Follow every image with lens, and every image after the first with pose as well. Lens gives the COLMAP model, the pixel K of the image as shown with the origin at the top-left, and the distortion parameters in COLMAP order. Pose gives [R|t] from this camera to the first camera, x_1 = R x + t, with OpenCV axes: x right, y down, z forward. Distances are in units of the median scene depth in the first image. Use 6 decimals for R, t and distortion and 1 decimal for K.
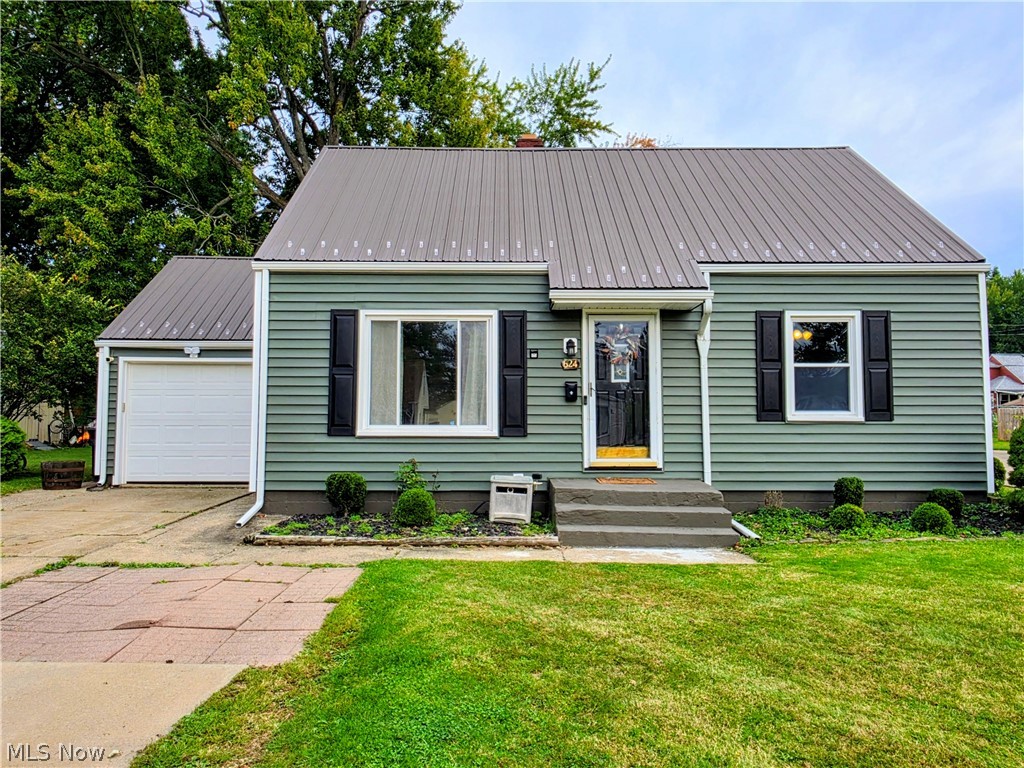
lens RADIAL K [[712.2, 0, 512.0], [0, 712.2, 384.0], [0, 0, 1]] dist [0.005802, -0.001256]
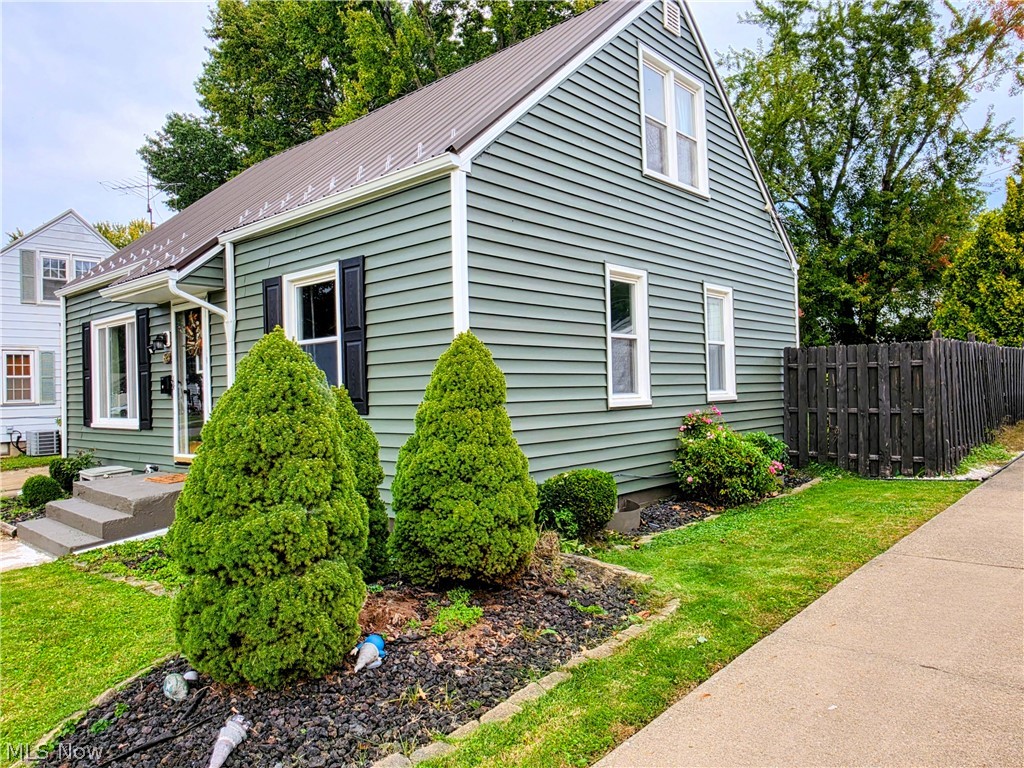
lens RADIAL K [[712.2, 0, 512.0], [0, 712.2, 384.0], [0, 0, 1]] dist [0.005802, -0.001256]
pose [[0.743122, -0.028572, -0.668546, 1.101537], [0.082506, 0.995377, 0.049169, -0.000739], [0.664050, -0.091698, 0.742044, 0.574947]]
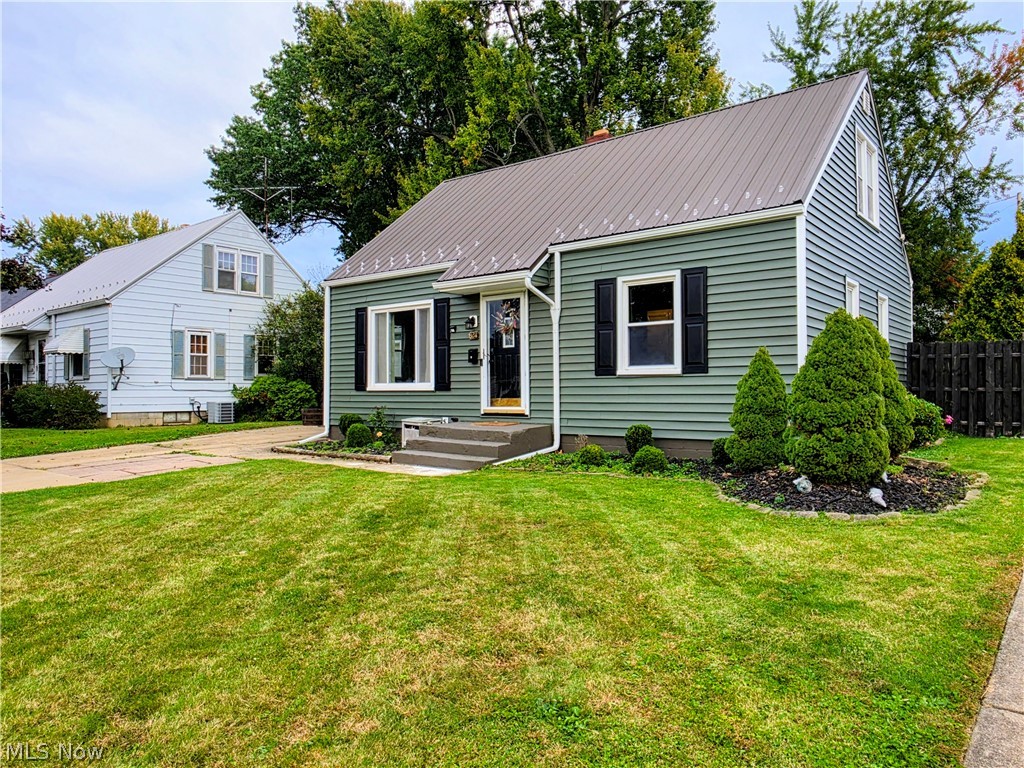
lens RADIAL K [[712.2, 0, 512.0], [0, 712.2, 384.0], [0, 0, 1]] dist [0.005802, -0.001256]
pose [[0.781120, -0.012596, -0.624254, 0.957106], [0.054576, 0.997347, 0.048166, 0.002019], [0.621992, -0.071693, 0.779735, 0.009296]]
